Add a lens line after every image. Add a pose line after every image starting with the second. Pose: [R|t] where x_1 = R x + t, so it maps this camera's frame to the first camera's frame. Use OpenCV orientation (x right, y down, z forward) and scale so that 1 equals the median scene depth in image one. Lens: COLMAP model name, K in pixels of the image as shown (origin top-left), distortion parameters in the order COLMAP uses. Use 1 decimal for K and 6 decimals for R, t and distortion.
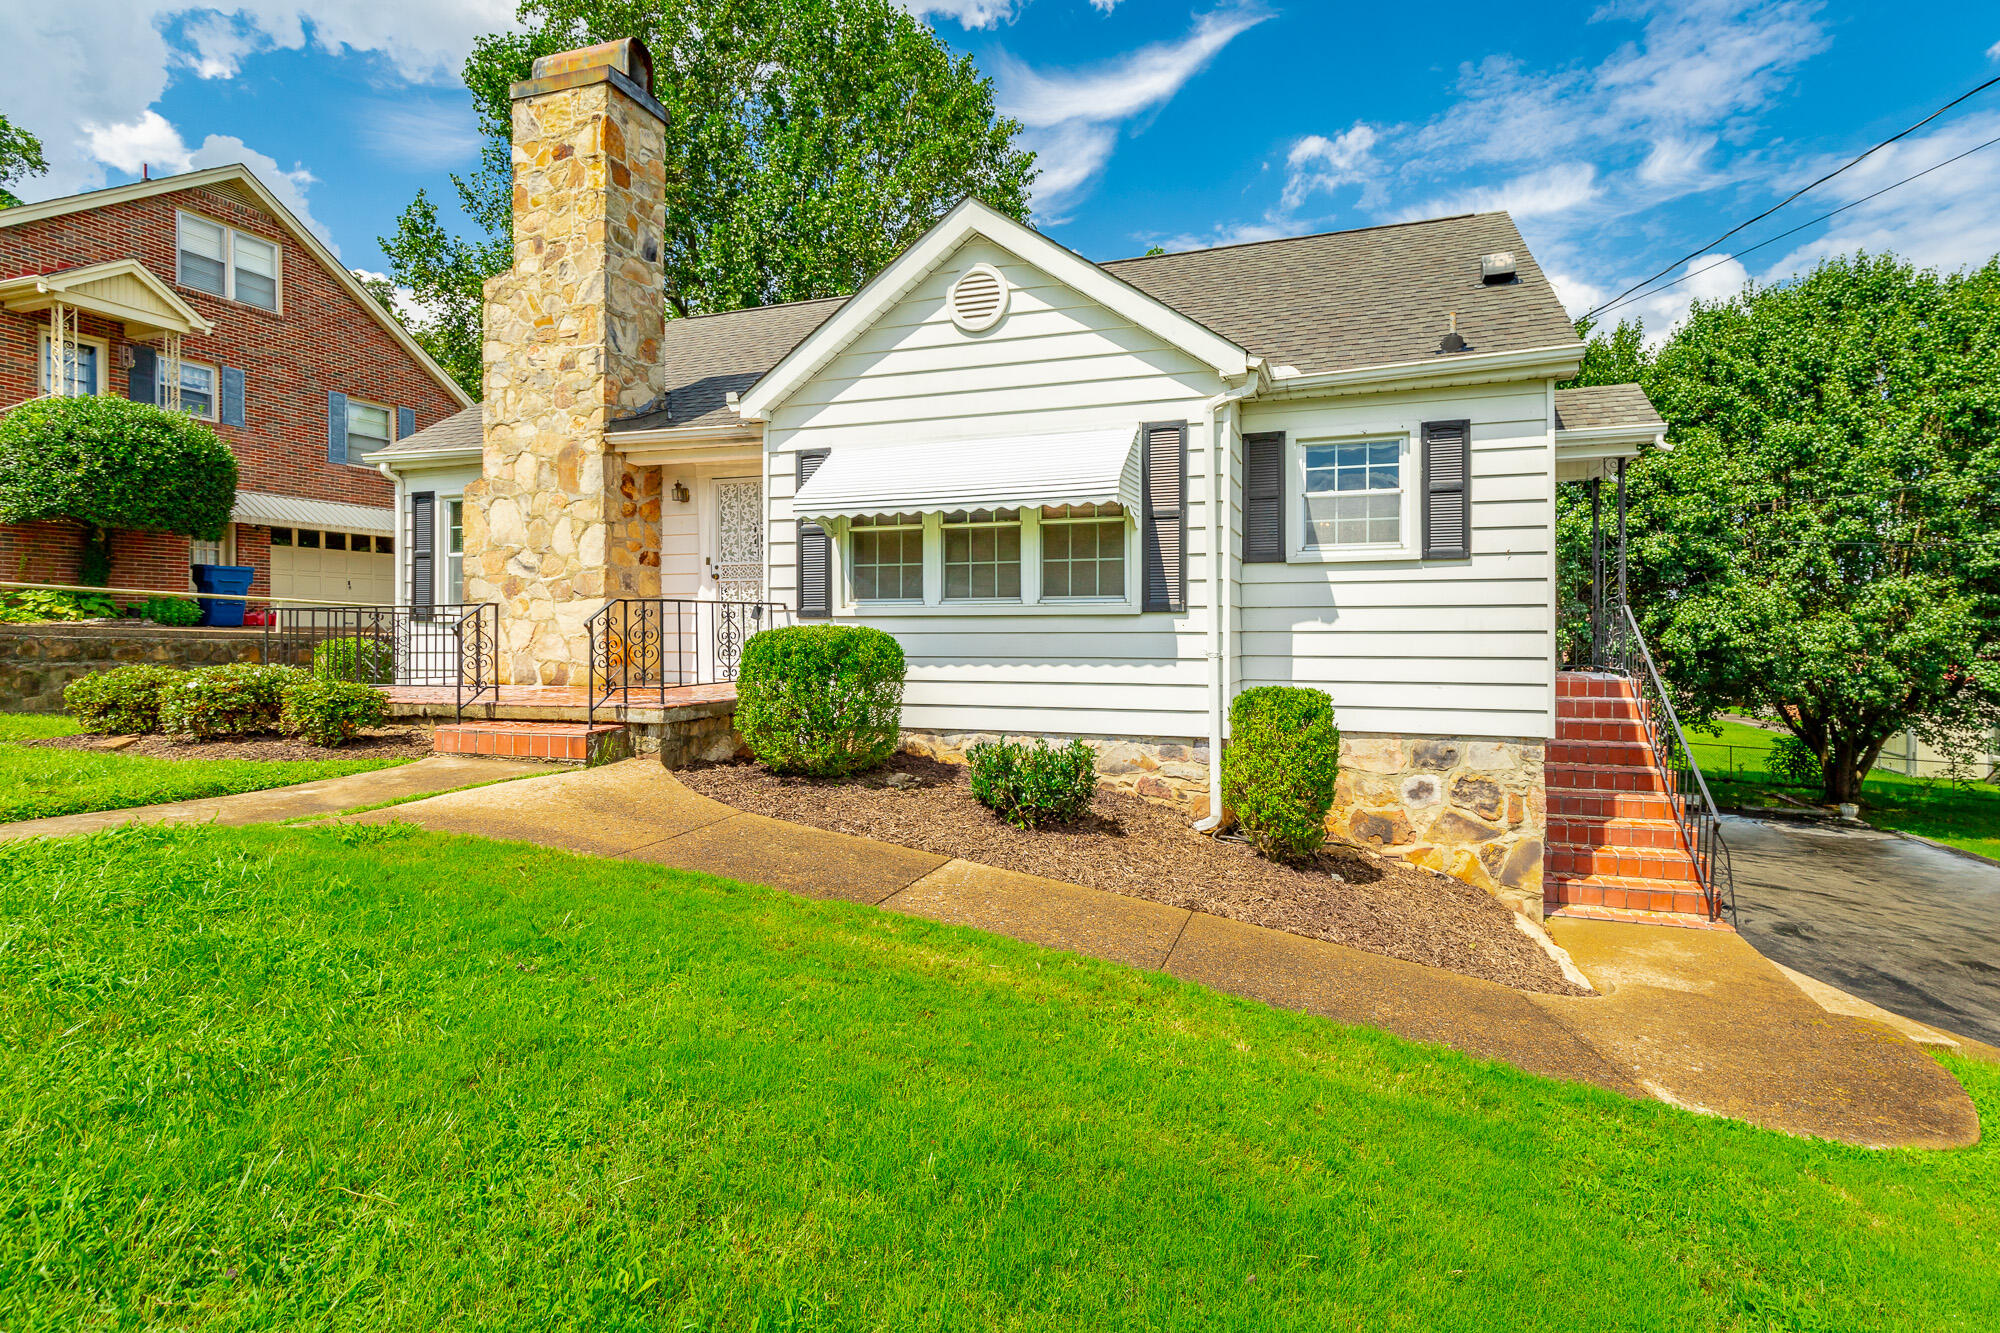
lens RADIAL K [[921.1, 0, 964.1], [0, 921.1, 610.6], [0, 0, 1]] dist [0.012414, -0.002176]
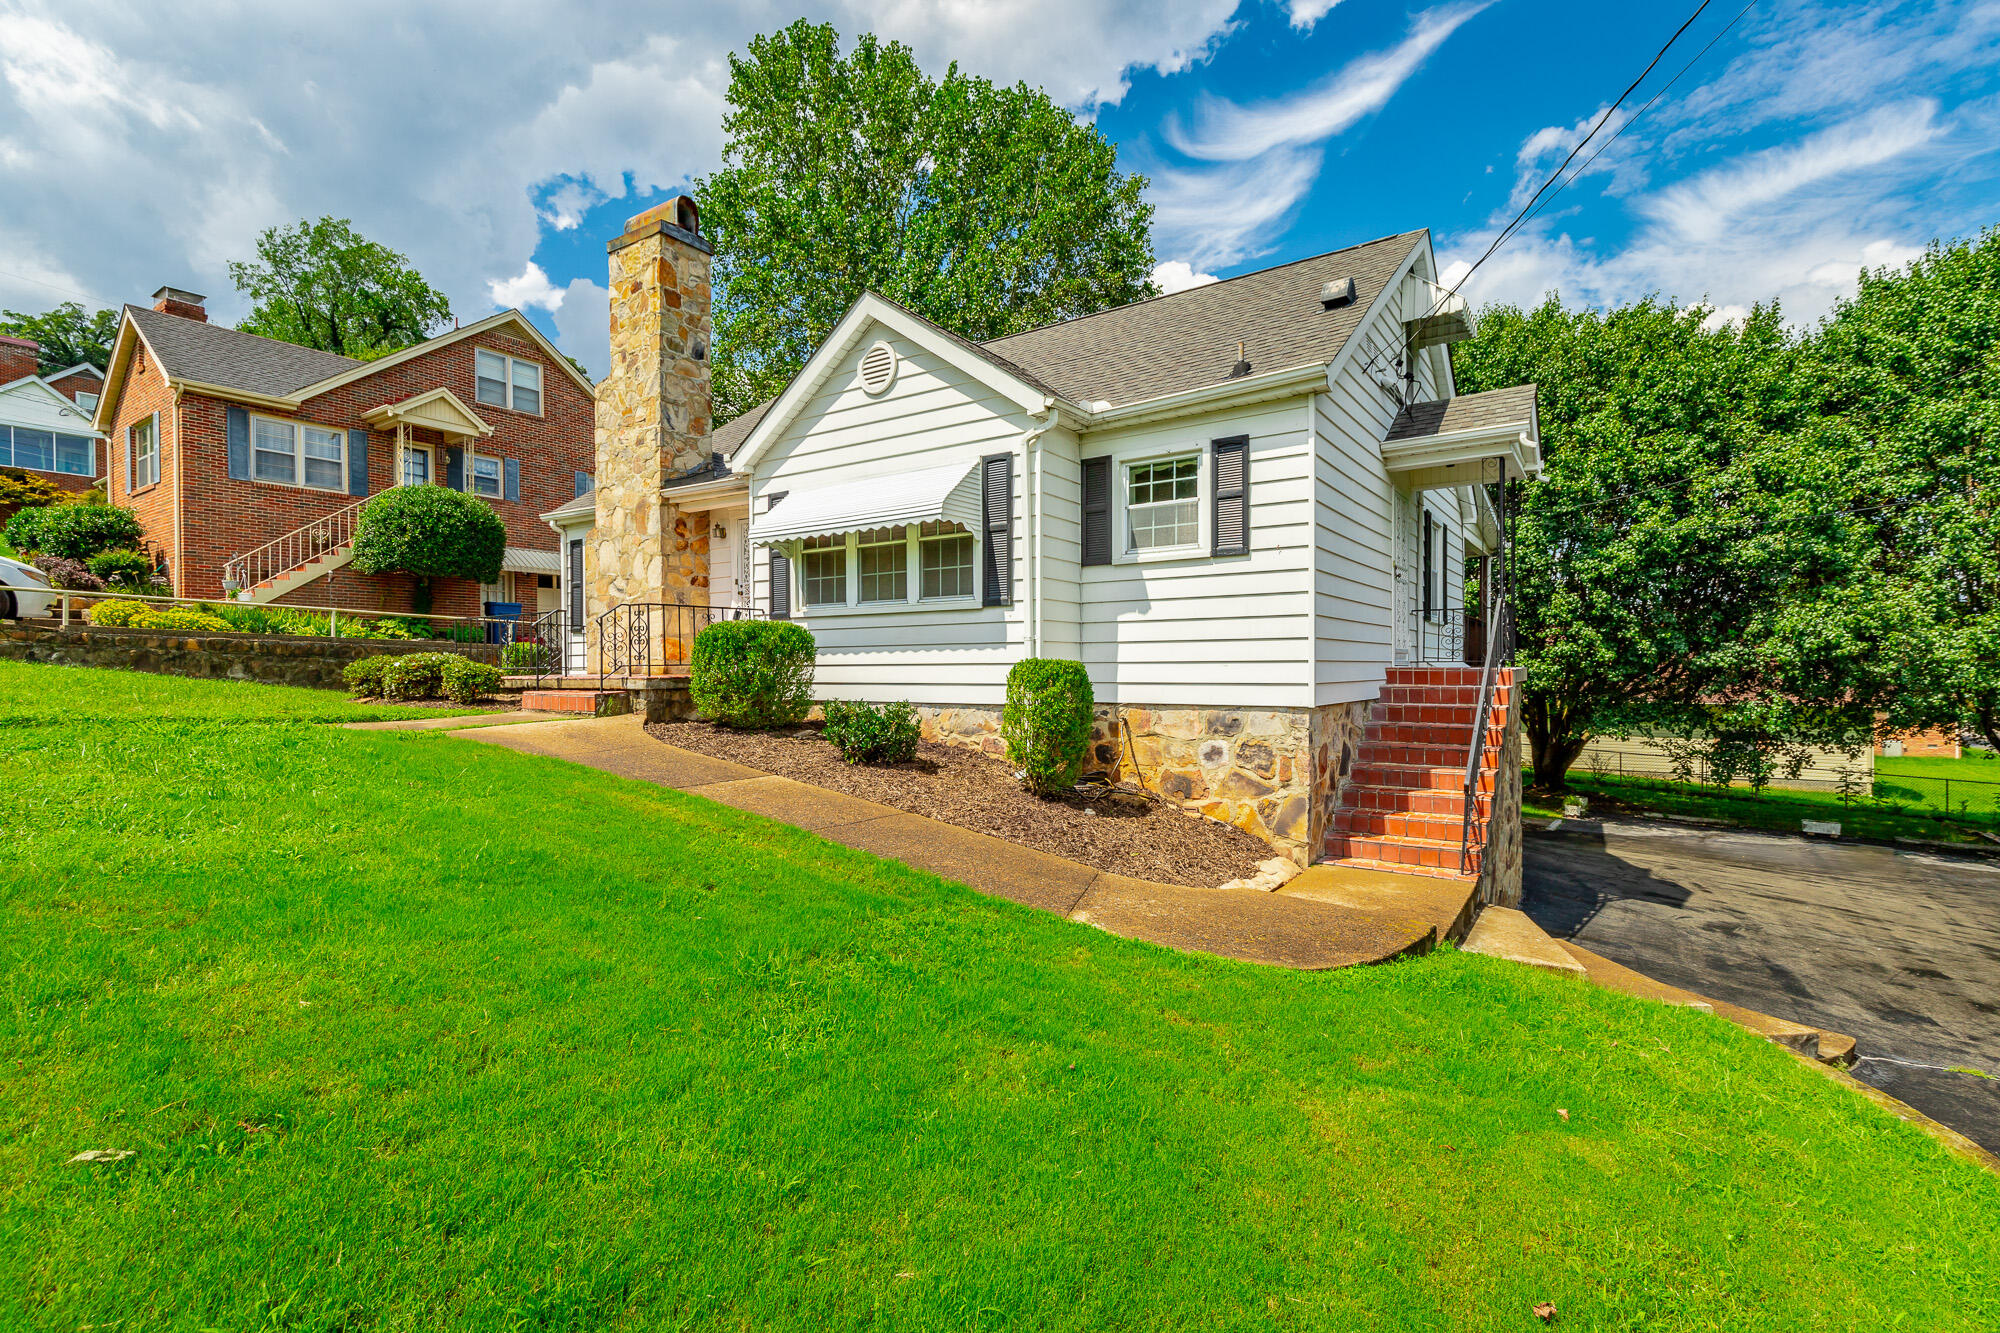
lens RADIAL K [[921.1, 0, 1005.4], [0, 921.1, 673.6], [0, 0, 1]] dist [0.012414, -0.002176]
pose [[0.957835, -0.000490, -0.287318, 0.487537], [0.005103, 0.999870, 0.015306, 0.061703], [0.287273, -0.016127, 0.957713, -0.169060]]
